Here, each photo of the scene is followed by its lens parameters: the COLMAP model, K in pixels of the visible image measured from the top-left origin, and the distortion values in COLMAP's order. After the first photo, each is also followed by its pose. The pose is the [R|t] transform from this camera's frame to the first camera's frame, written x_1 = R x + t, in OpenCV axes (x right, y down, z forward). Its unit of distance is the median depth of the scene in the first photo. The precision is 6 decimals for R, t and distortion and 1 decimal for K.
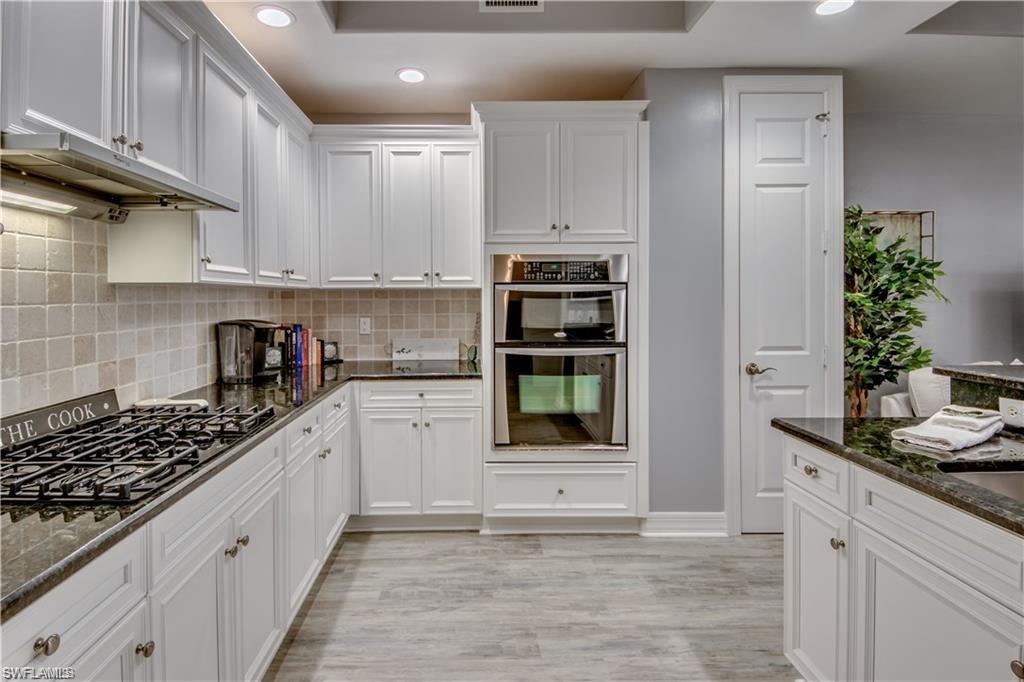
lens RADIAL K [[504.5, 0, 490.1], [0, 504.5, 303.9], [0, 0, 1]] dist [0.021976, -0.001674]
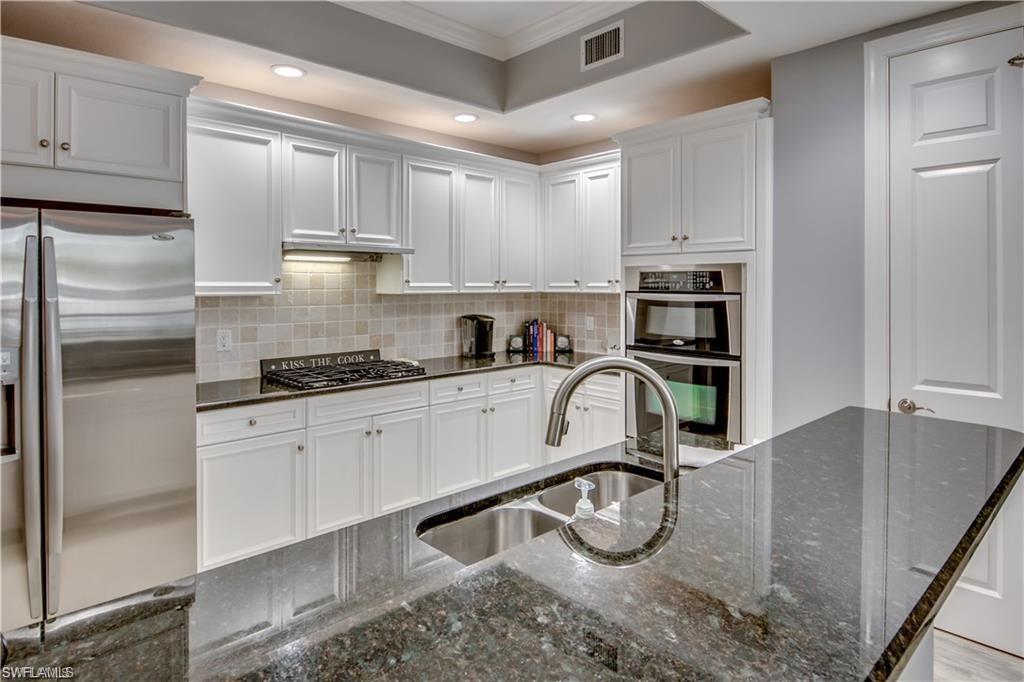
lens RADIAL K [[574.1, 0, 504.4], [0, 574.1, 294.4], [0, 0, 1]] dist [-0.002718, -0.001294]
pose [[0.666670, 0.017504, -0.745147, 0.774442], [-0.014437, 0.999840, 0.010570, -0.044576], [0.745213, 0.003711, 0.666816, -0.047628]]
